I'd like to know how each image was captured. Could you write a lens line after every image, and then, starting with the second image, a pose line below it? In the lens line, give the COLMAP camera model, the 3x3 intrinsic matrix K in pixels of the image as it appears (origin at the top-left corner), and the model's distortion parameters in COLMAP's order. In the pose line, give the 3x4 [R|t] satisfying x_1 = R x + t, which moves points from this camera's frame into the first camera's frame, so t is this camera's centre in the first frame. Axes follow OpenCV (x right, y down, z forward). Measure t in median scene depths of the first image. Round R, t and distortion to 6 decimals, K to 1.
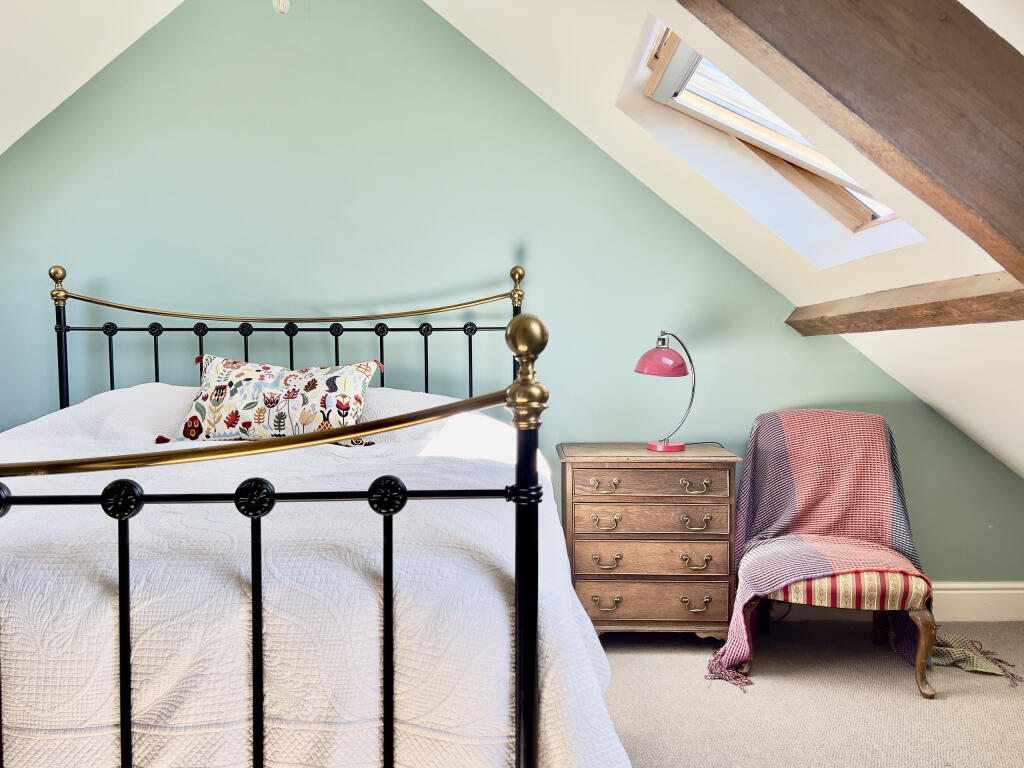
lens RADIAL K [[779.3, 0, 512.9], [0, 779.3, 384.9], [0, 0, 1]] dist [0.076970, 0.000087]
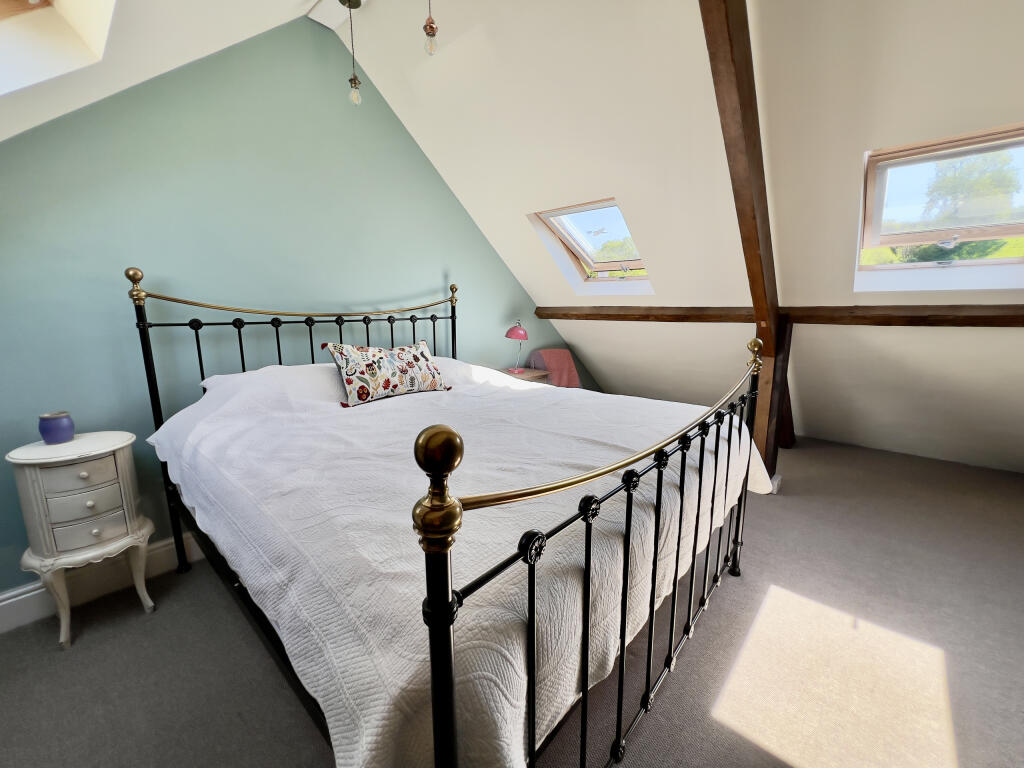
lens RADIAL K [[412.6, 0, 512.3], [0, 412.6, 380.5], [0, 0, 1]] dist [0.000623, 0.000339]
pose [[0.655479, -0.129284, 0.744065, -0.669000], [0.030730, 0.988988, 0.144770, -0.062293], [-0.754588, -0.072029, 0.652234, 0.232326]]
